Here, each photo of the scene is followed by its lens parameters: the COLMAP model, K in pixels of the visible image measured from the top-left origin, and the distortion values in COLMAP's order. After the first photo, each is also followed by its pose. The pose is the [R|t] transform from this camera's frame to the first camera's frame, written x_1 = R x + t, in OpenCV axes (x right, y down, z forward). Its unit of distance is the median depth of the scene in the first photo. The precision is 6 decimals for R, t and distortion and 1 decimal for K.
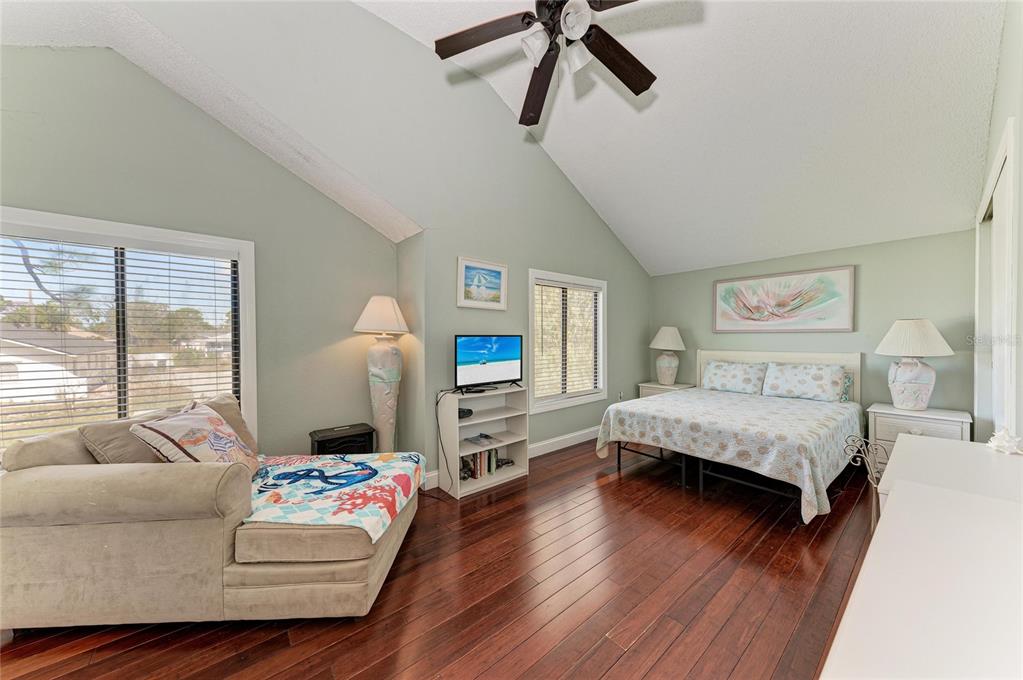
lens RADIAL K [[347.0, 0, 506.9], [0, 347.0, 339.5], [0, 0, 1]] dist [0.016958, -0.003228]
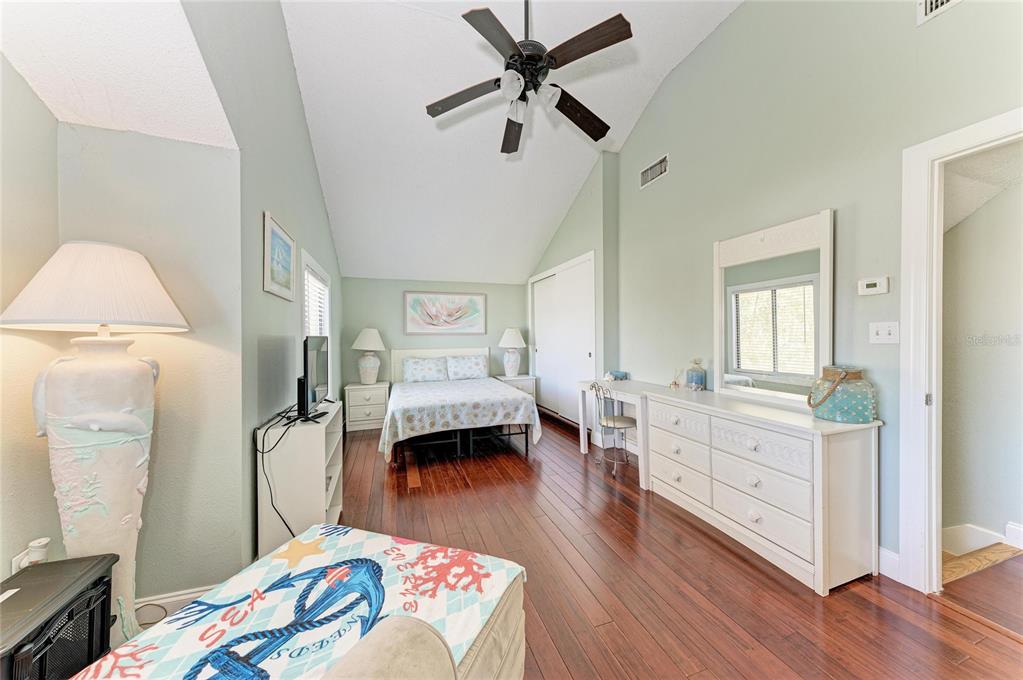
lens RADIAL K [[347.0, 0, 516.4], [0, 347.0, 340.2], [0, 0, 1]] dist [0.016958, -0.003228]
pose [[0.347032, -0.010919, 0.937790, -0.597456], [0.015115, 0.999867, 0.006048, -0.003174], [-0.937731, 0.012076, 0.347151, 0.364927]]
